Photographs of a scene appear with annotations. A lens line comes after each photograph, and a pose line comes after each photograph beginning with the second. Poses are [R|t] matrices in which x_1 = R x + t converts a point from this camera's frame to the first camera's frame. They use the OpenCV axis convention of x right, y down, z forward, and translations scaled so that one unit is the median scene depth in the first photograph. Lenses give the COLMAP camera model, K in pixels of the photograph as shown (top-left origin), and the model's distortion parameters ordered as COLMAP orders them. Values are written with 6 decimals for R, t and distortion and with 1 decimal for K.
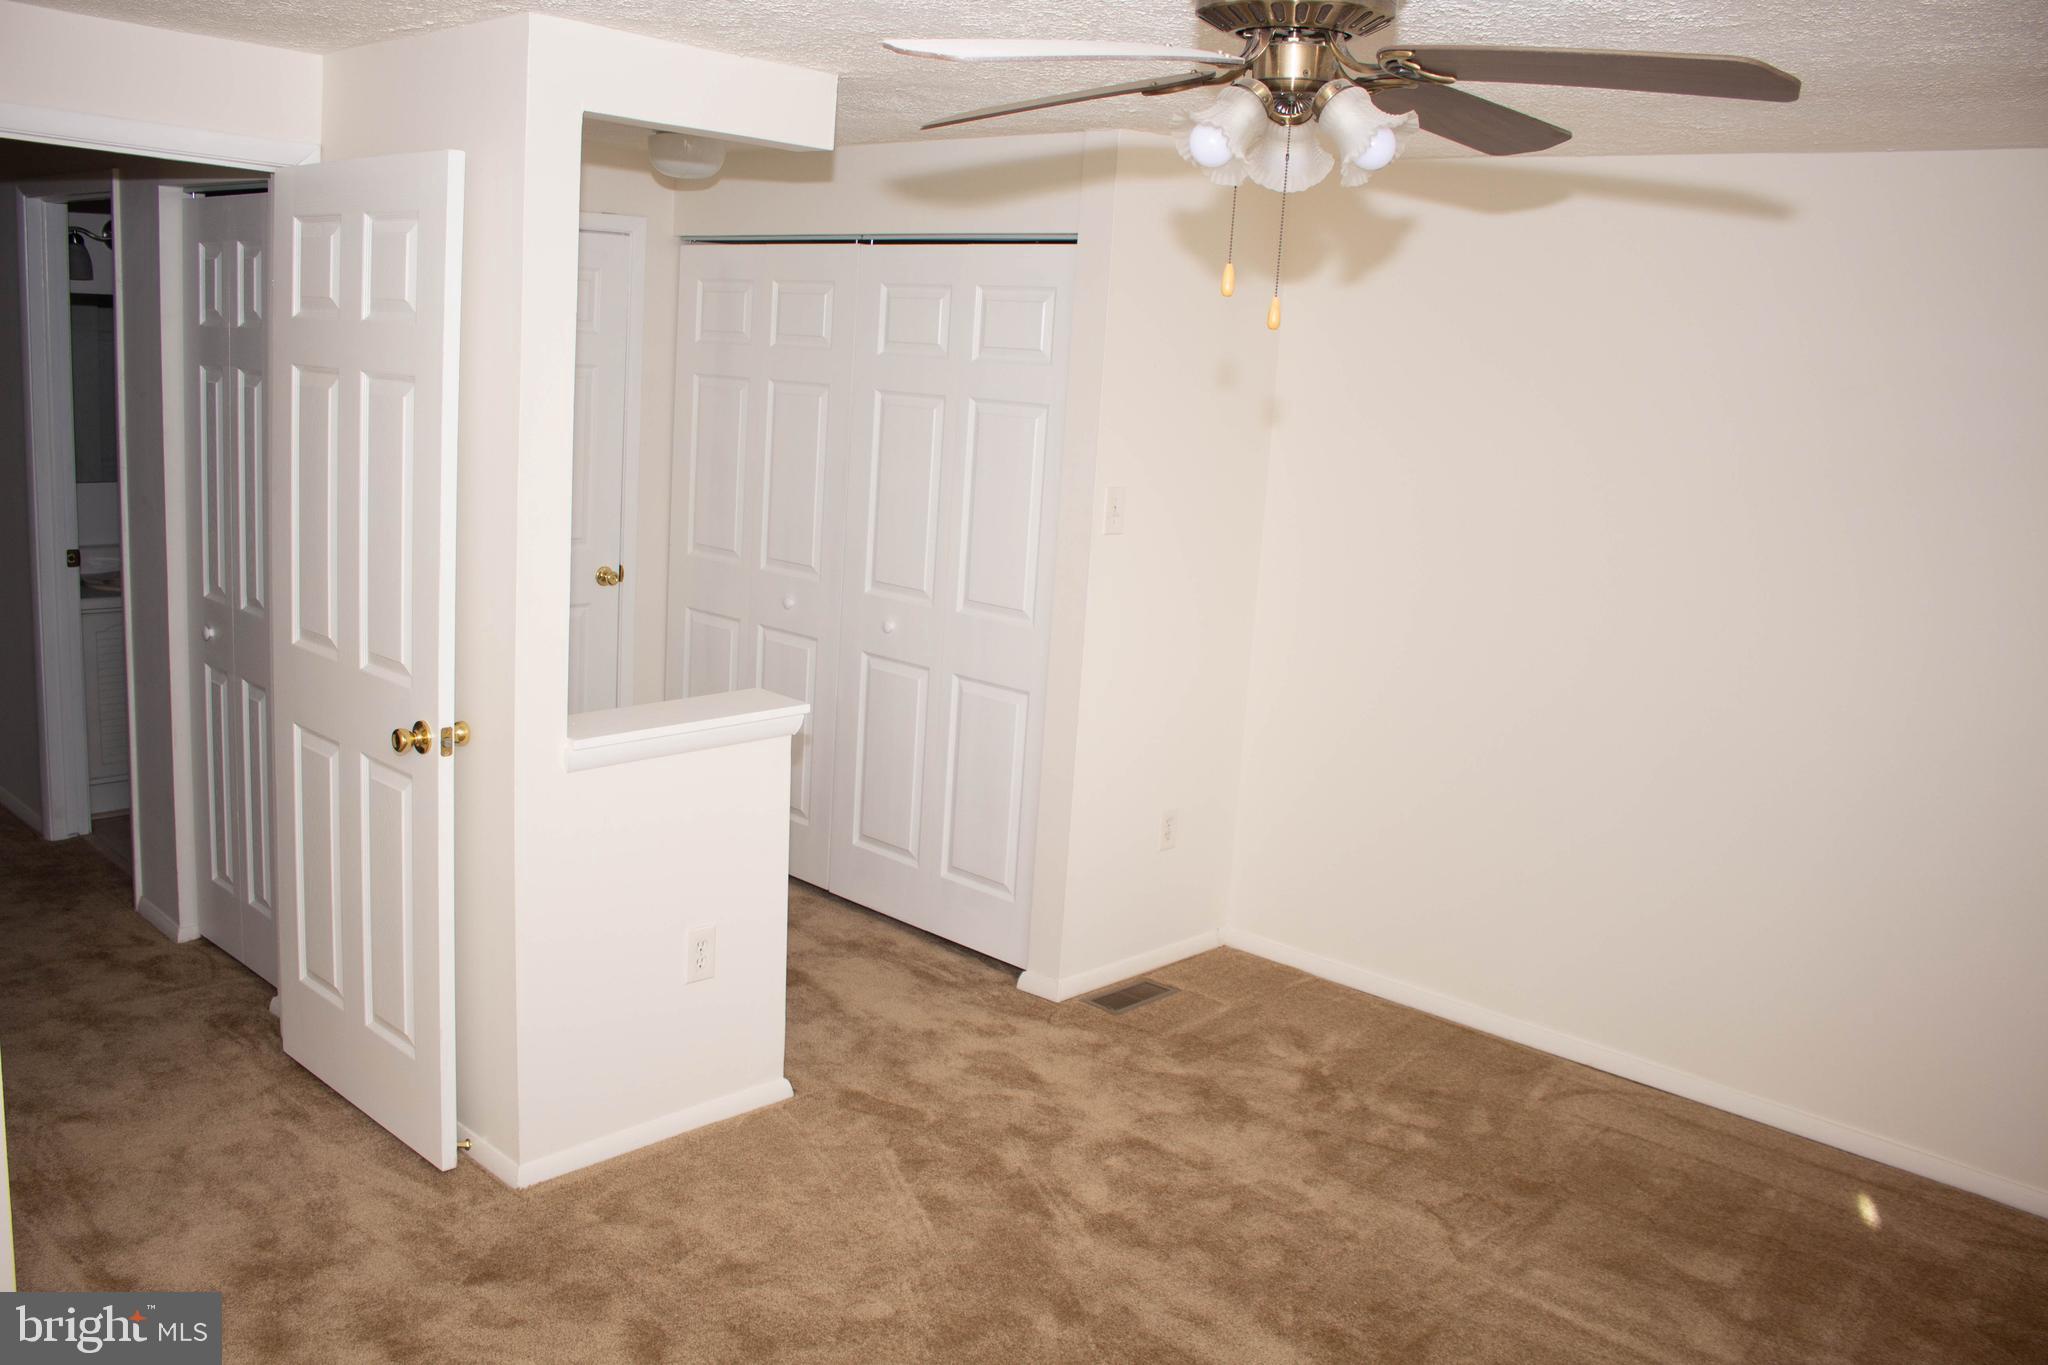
lens RADIAL K [[1716.9, 0, 1022.0], [0, 1716.9, 677.7], [0, 0, 1]] dist [-0.143275, 0.117655]
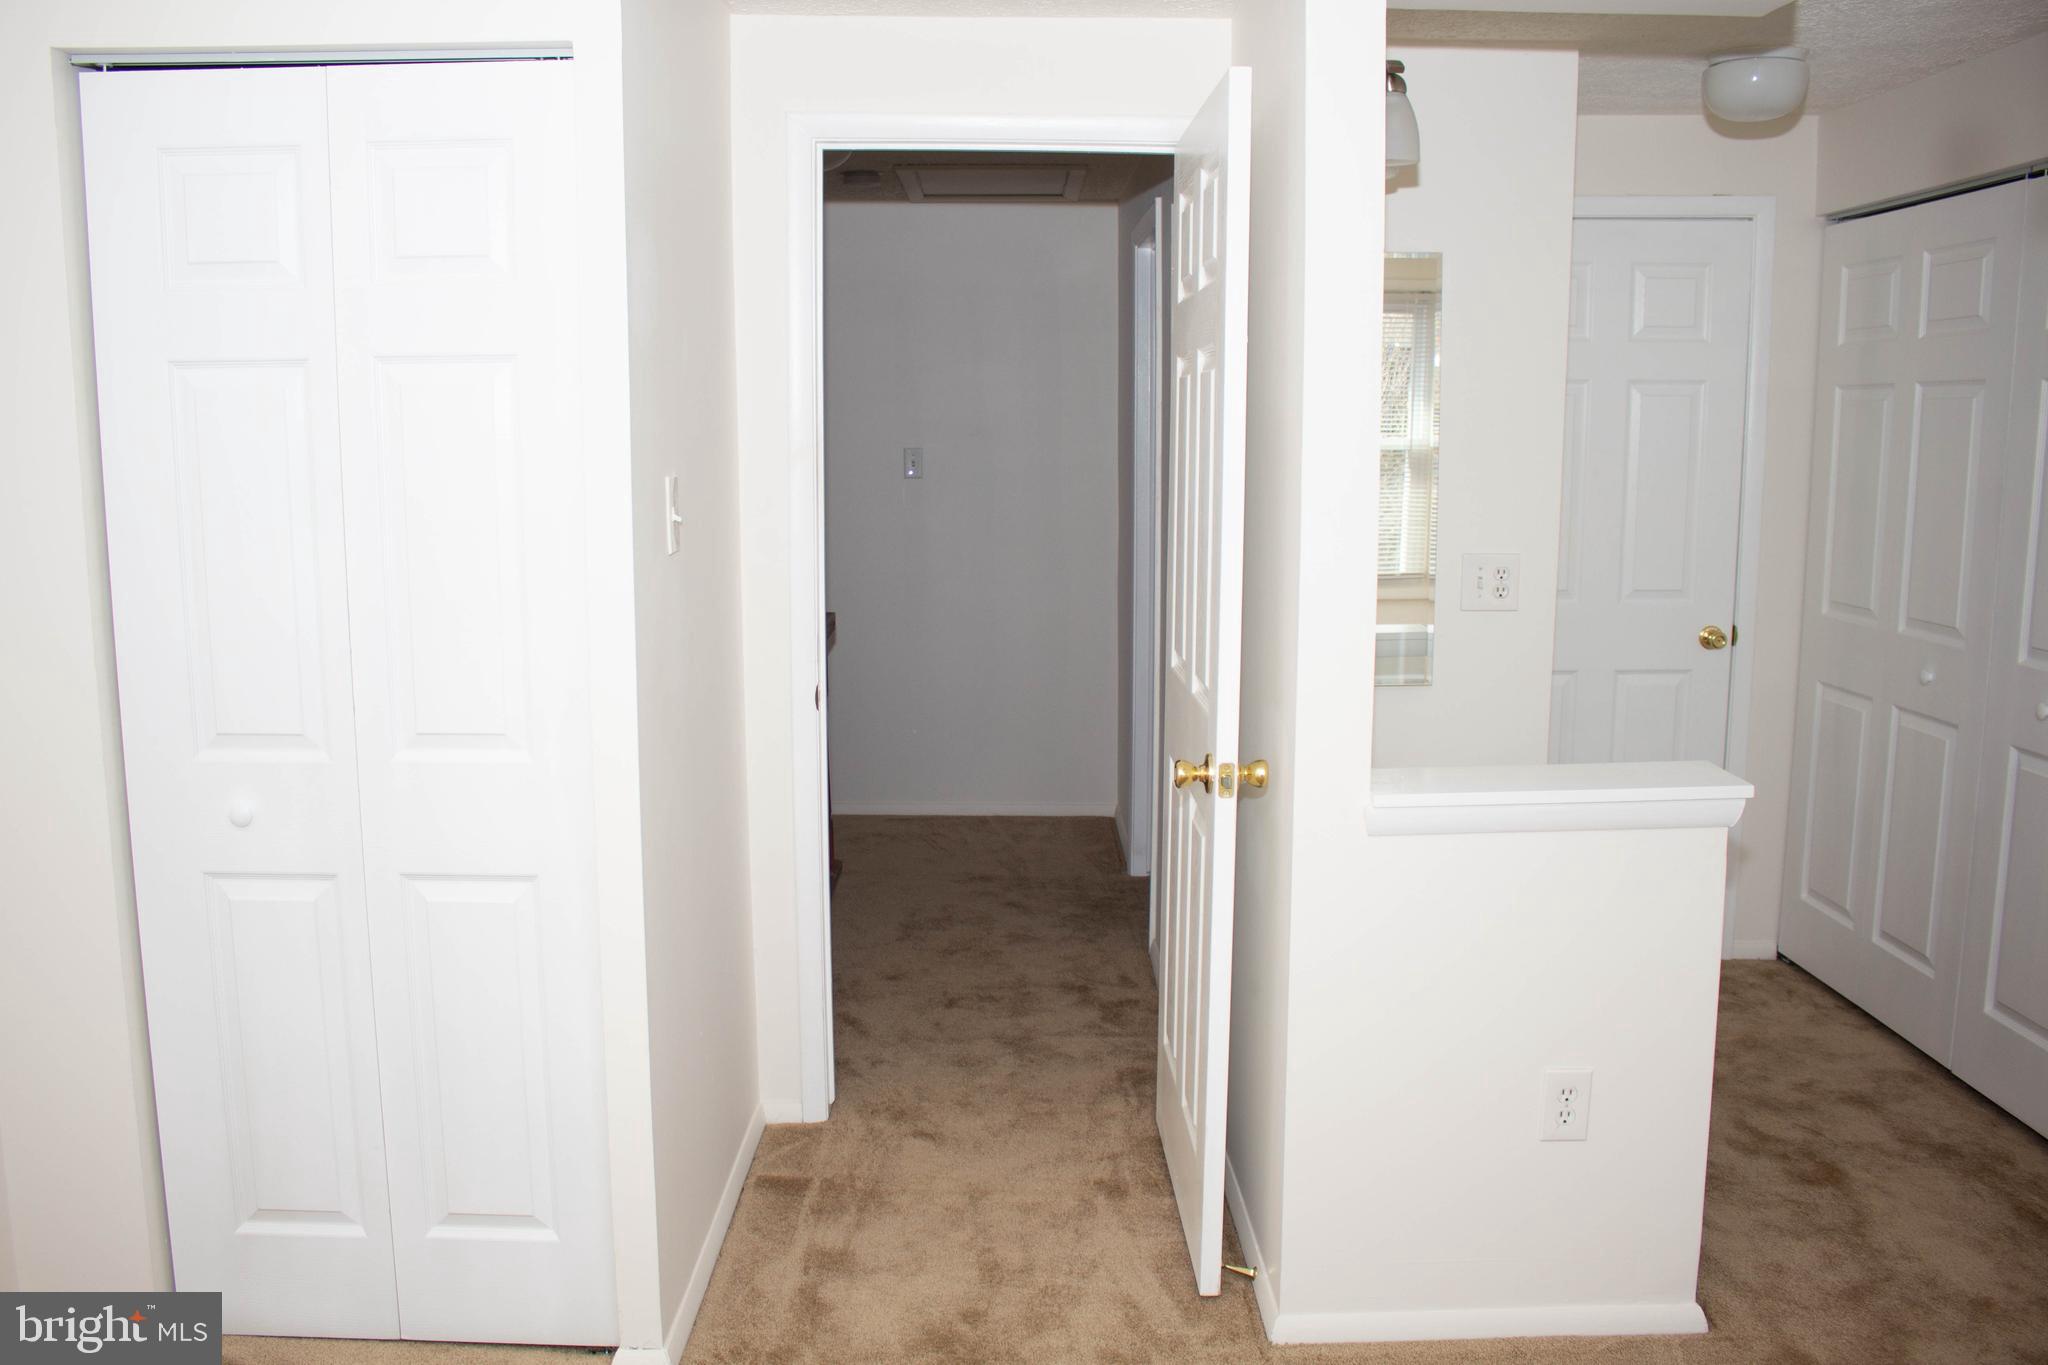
lens RADIAL K [[1716.9, 0, 1015.2], [0, 1716.9, 687.9], [0, 0, 1]] dist [-0.143275, 0.117655]
pose [[0.682066, 0.045134, -0.729897, 0.156844], [-0.089509, 0.995741, -0.022070, 0.016241], [0.725792, 0.080386, 0.683201, 0.273968]]
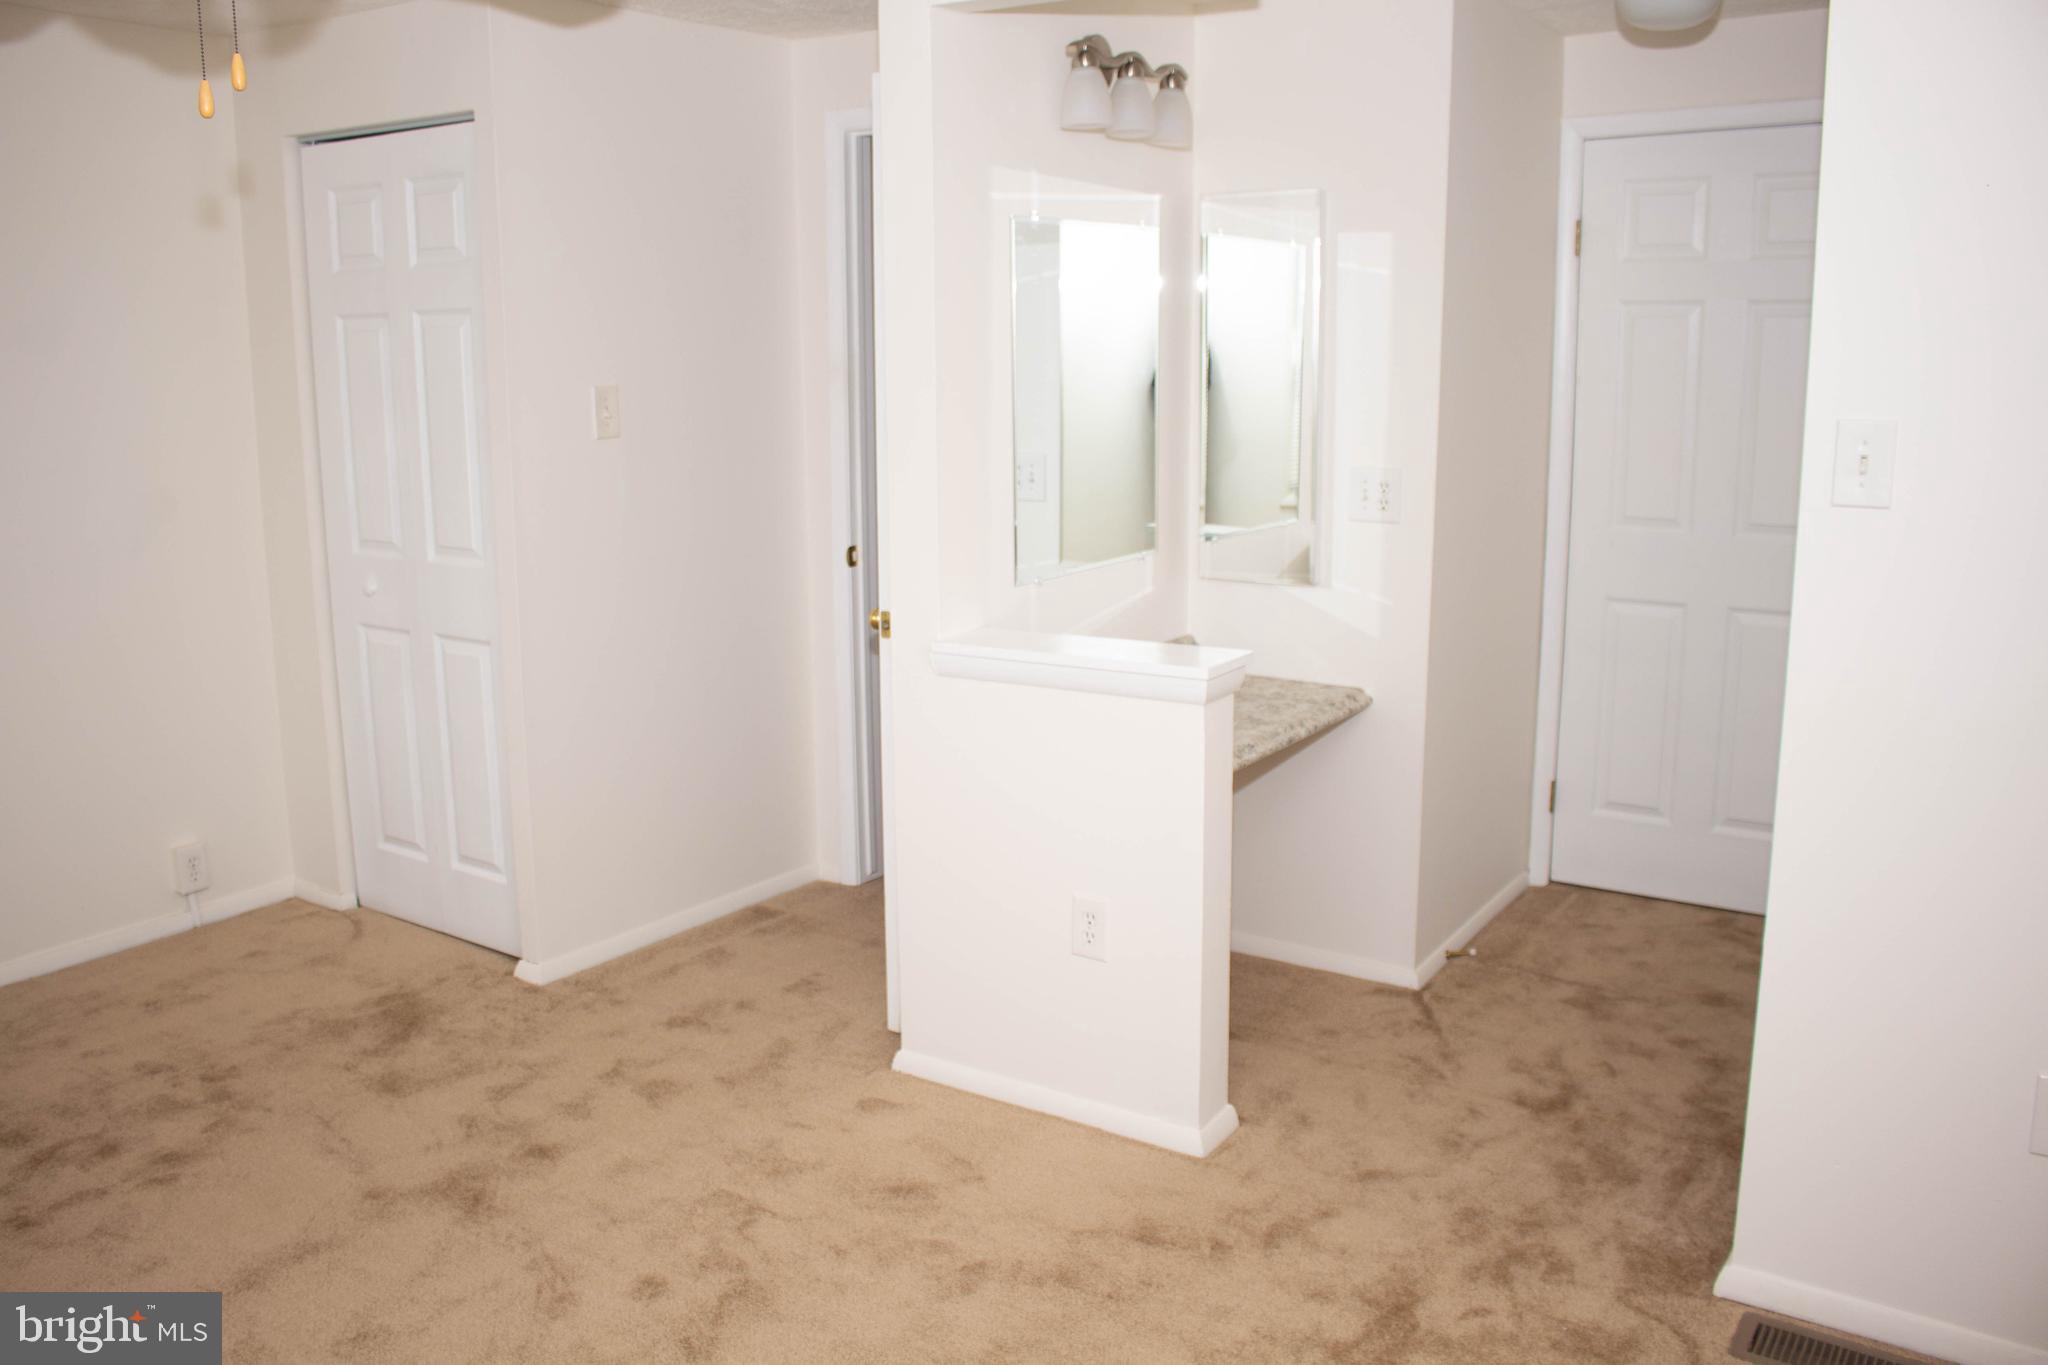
lens RADIAL K [[1716.9, 0, 1025.7], [0, 1716.9, 685.0], [0, 0, 1]] dist [-0.143275, 0.117655]
pose [[0.148412, 0.125335, -0.980951, 0.586145], [-0.169036, 0.980553, 0.099711, -0.037743], [0.974372, 0.151018, 0.166712, 0.716482]]
